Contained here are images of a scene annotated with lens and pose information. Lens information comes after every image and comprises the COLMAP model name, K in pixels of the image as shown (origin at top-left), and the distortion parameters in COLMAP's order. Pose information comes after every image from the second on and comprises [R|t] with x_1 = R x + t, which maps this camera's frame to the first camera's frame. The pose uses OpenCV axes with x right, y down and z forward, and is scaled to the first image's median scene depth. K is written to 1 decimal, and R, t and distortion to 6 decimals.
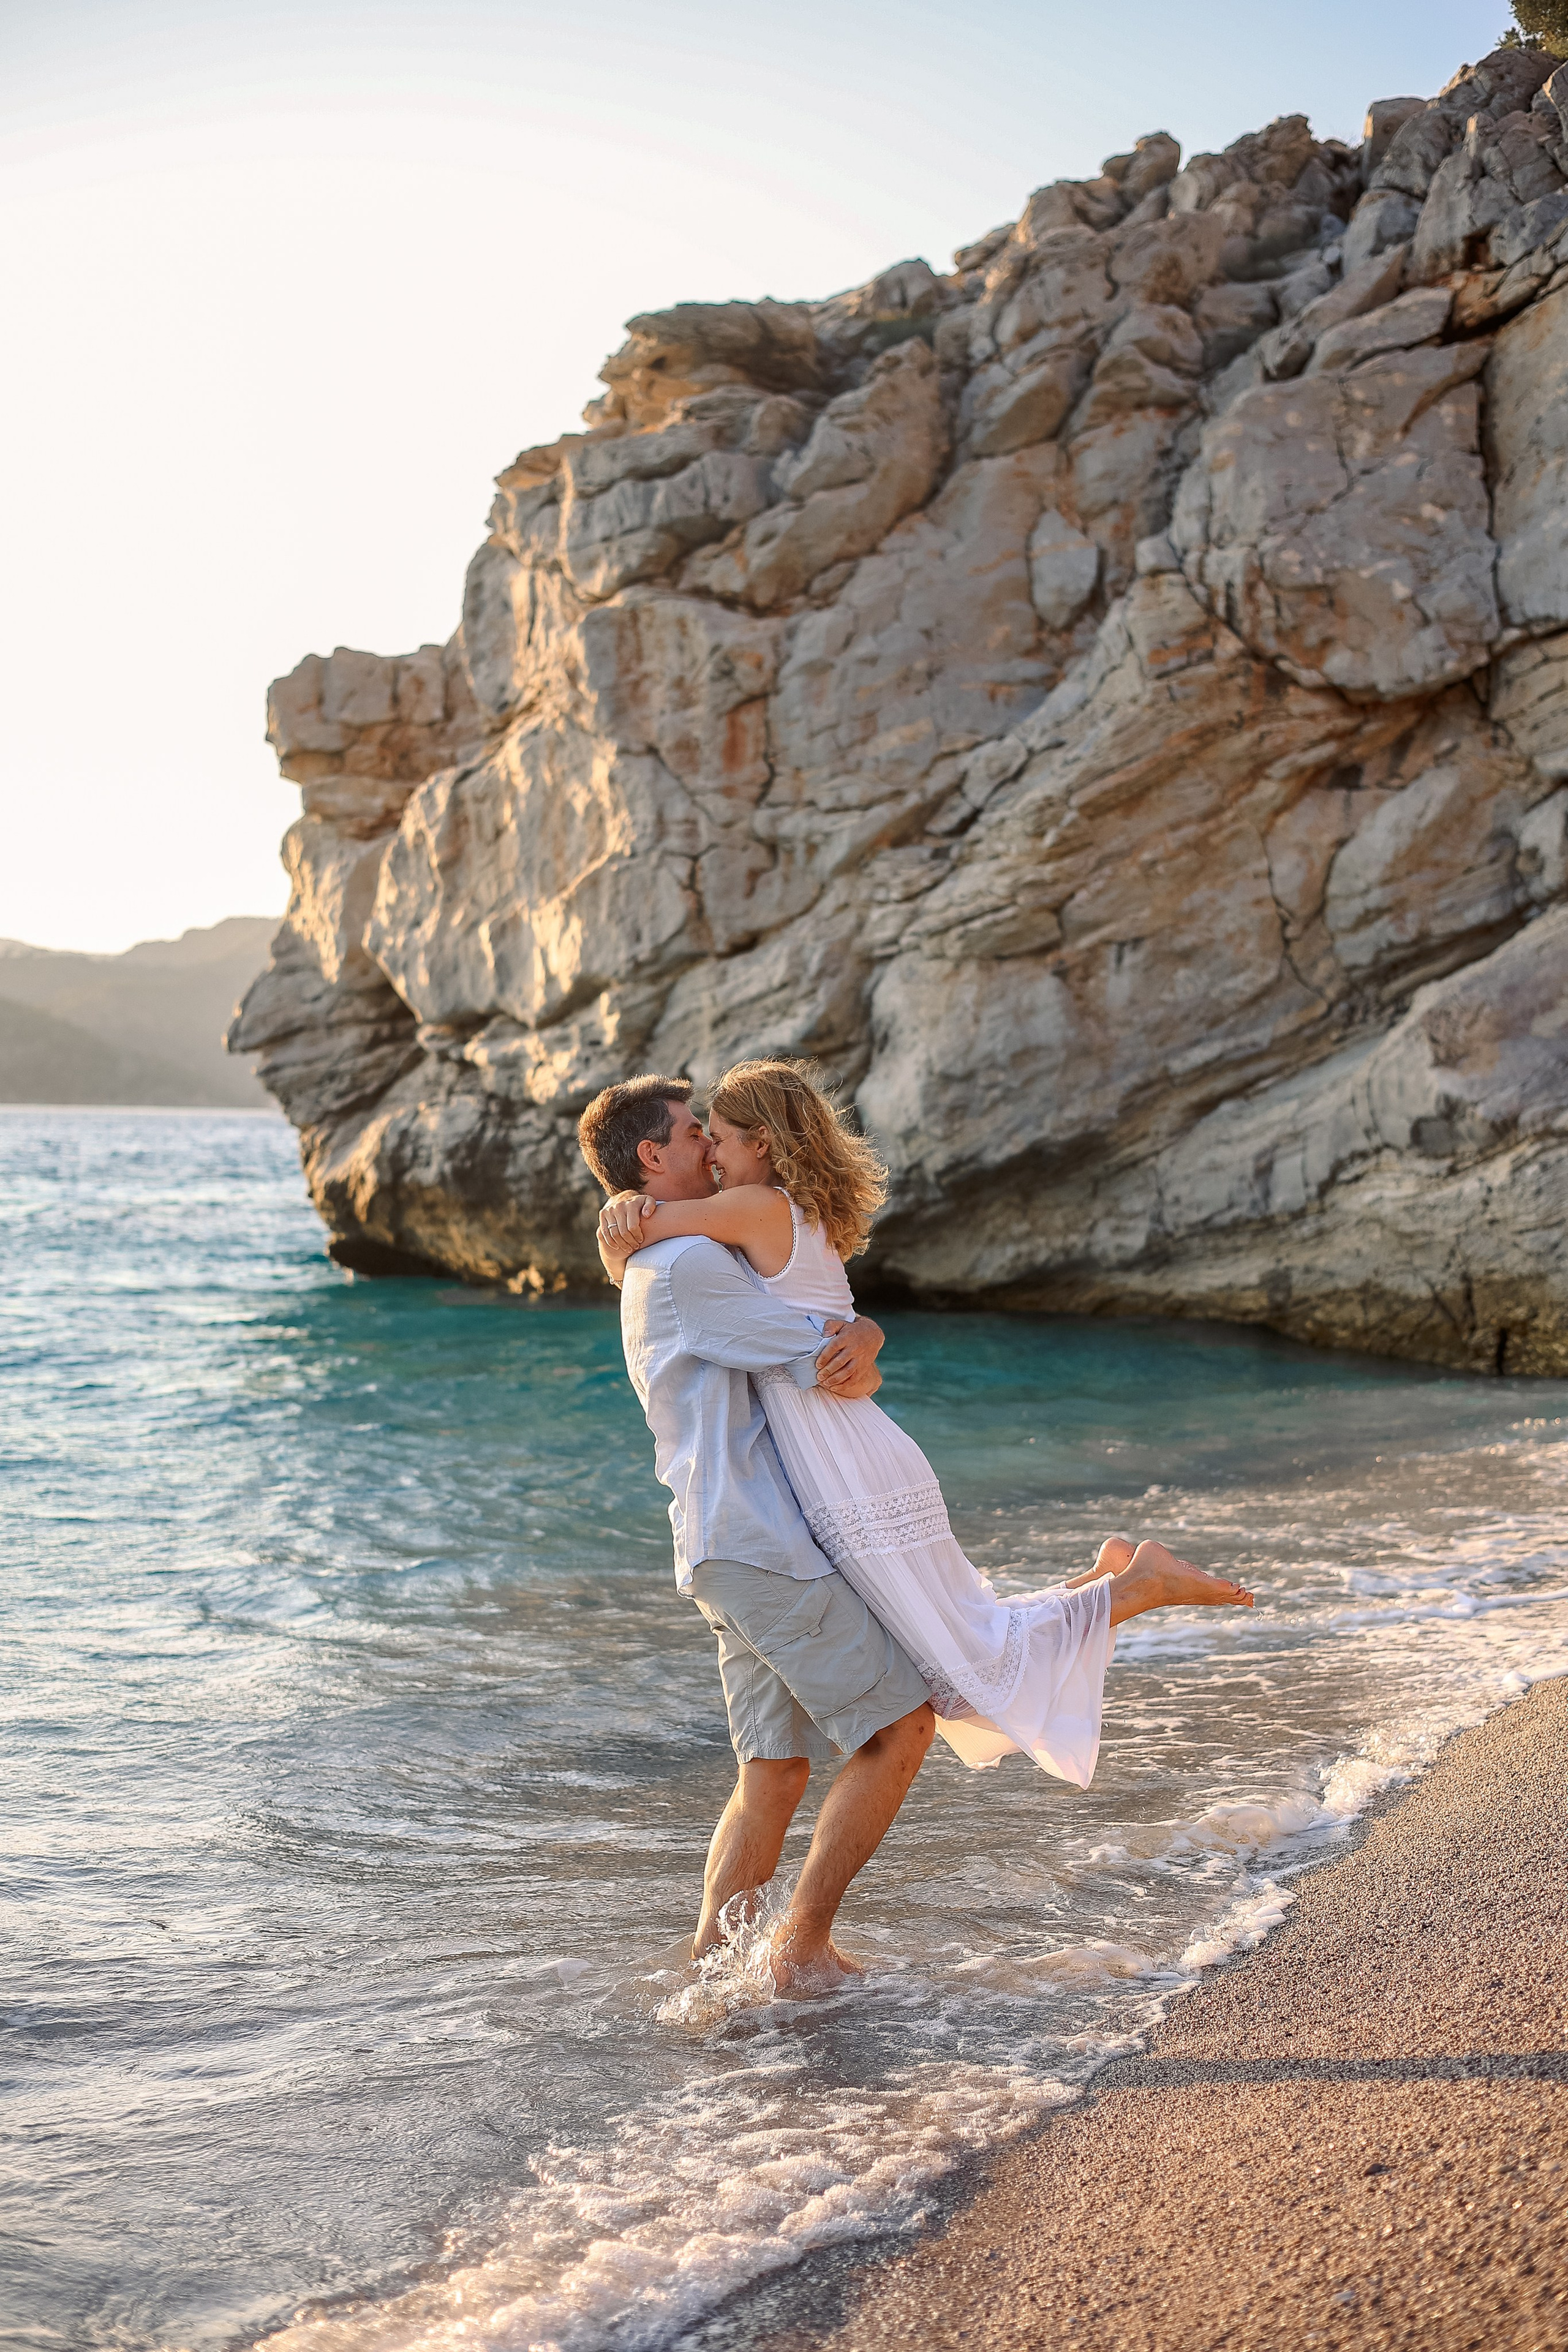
lens RADIAL K [[3367.4, 0, 798.7], [0, 3367.4, 1249.2], [0, 0, 1]] dist [0.021737, 0.000000]
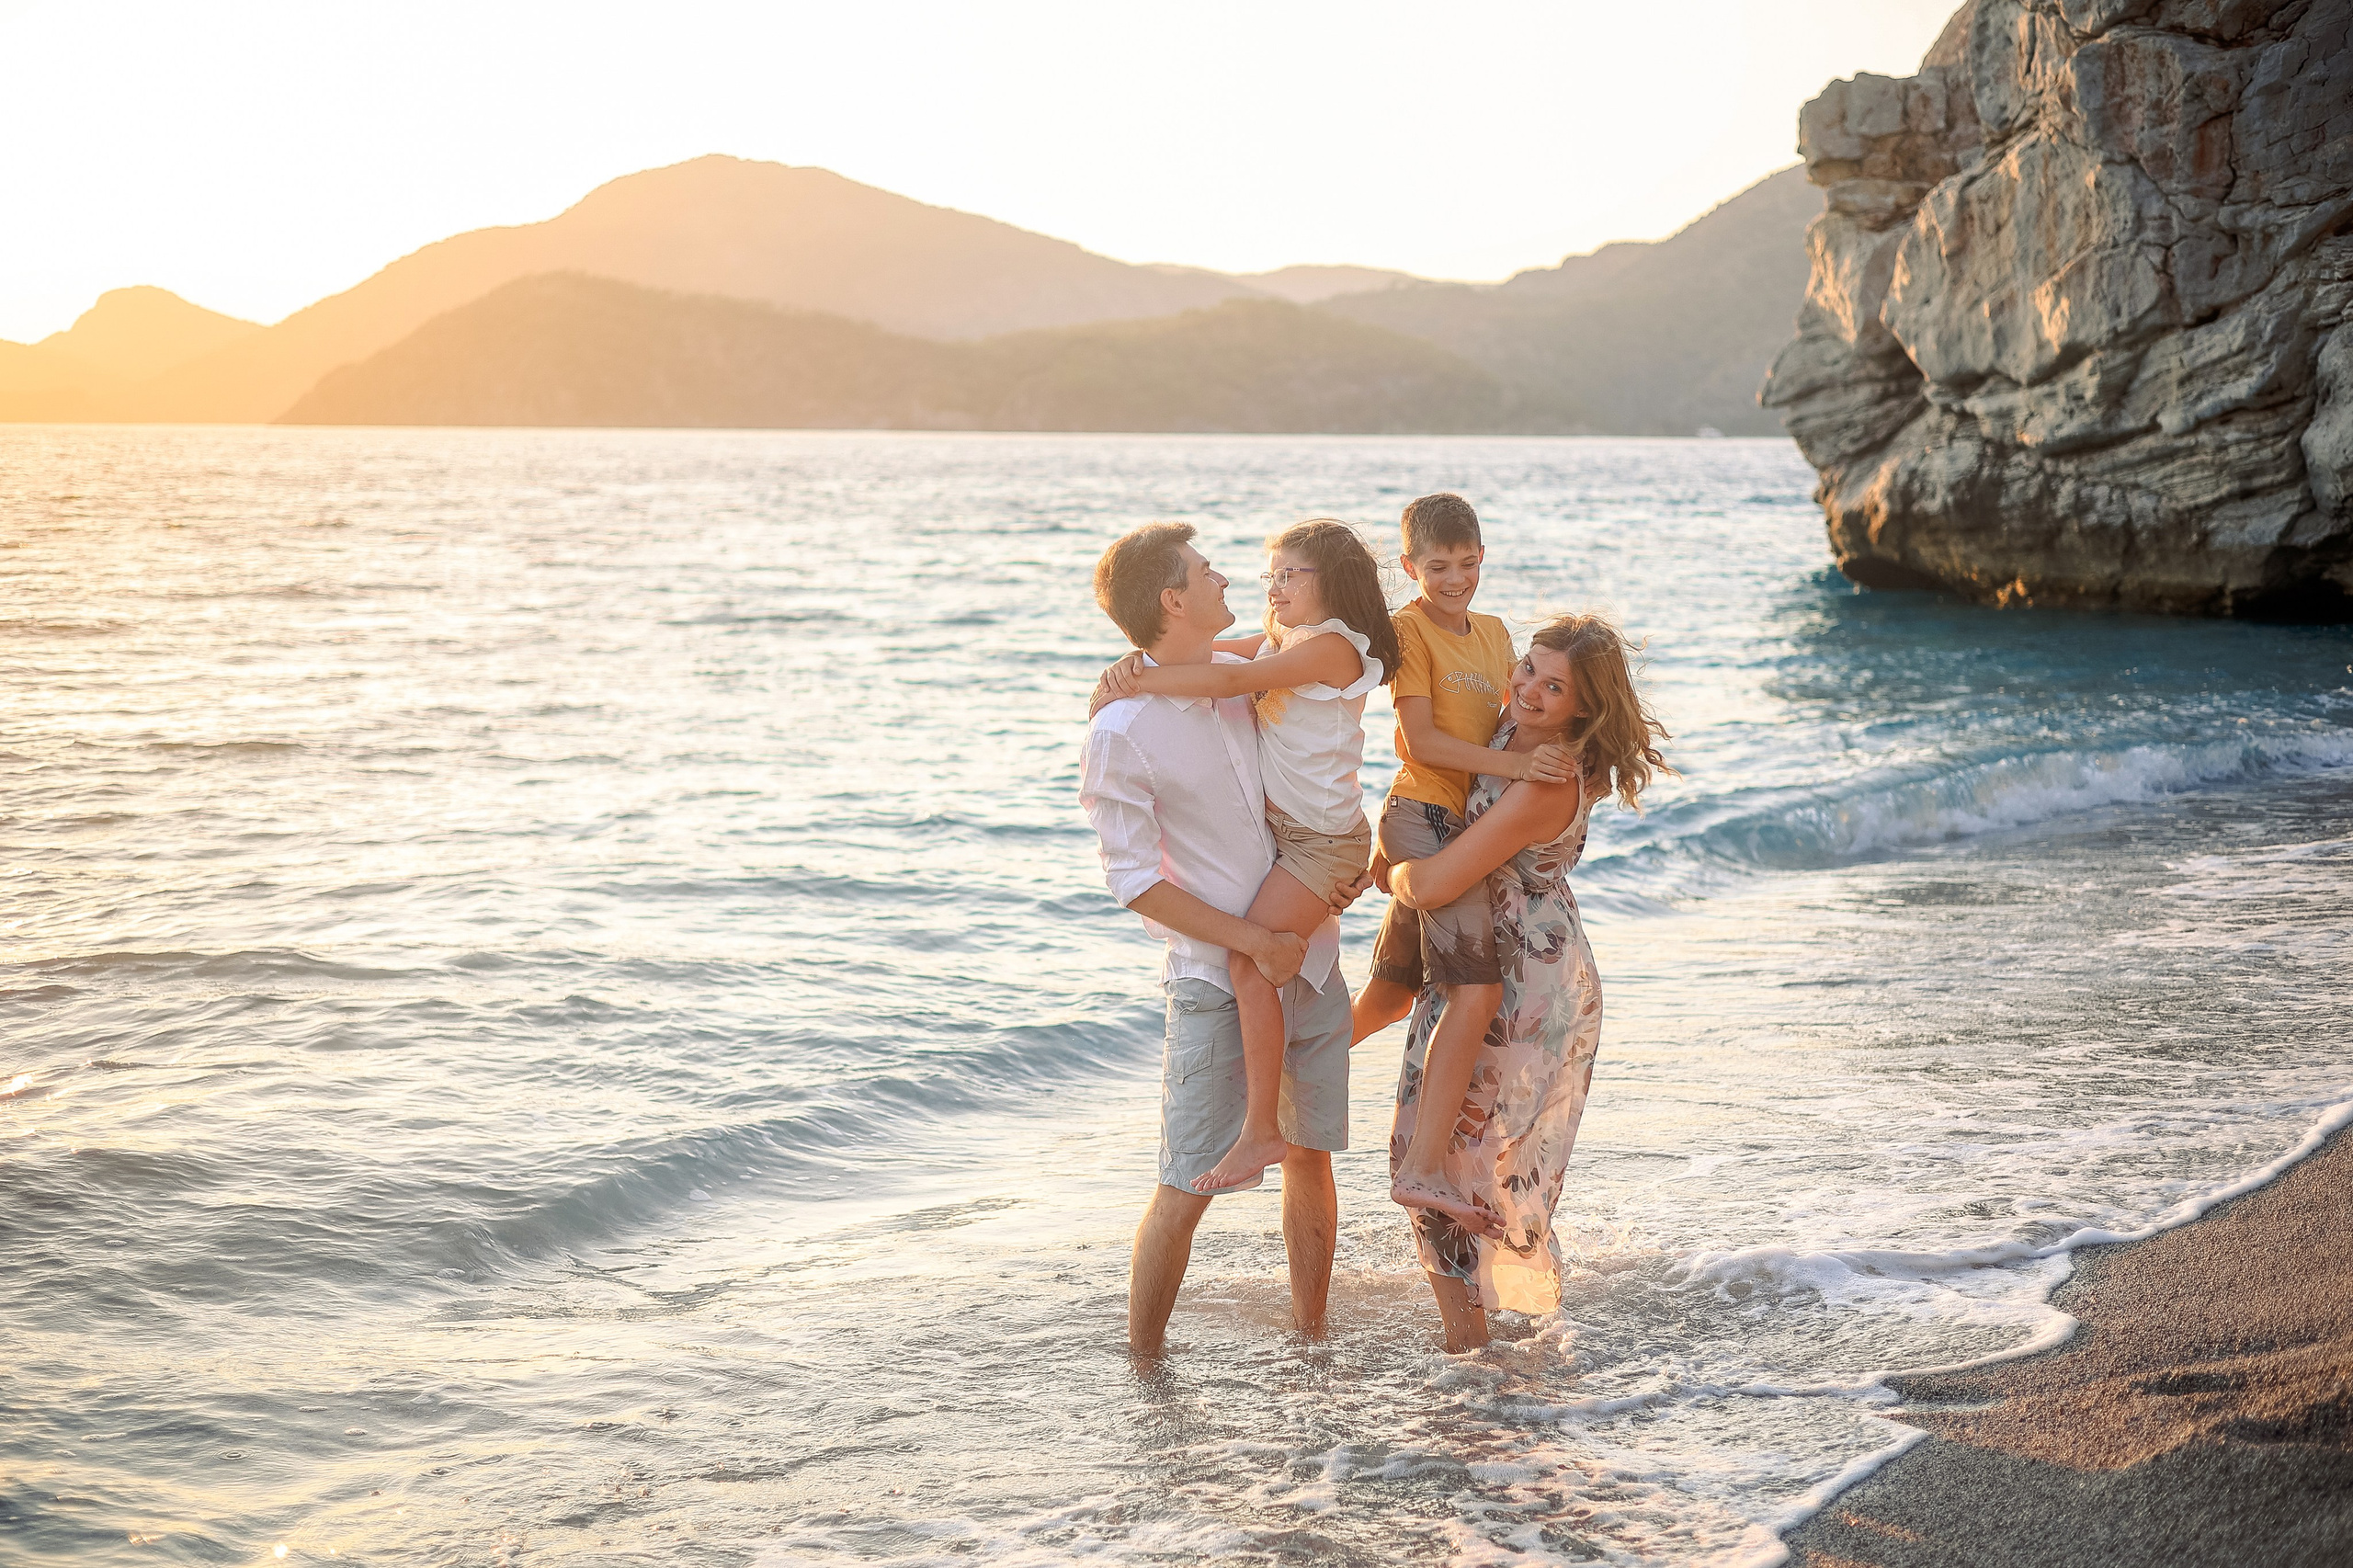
lens RADIAL K [[3368.8, 0, 1248.3], [0, 3368.8, 797.1], [0, 0, 1]] dist [0.021737, 0.000000]
pose [[0.963466, 0.016032, -0.267350, -0.020462], [0.001623, 0.997839, 0.065685, 0.003282], [0.267825, -0.063719, 0.961358, -0.284093]]
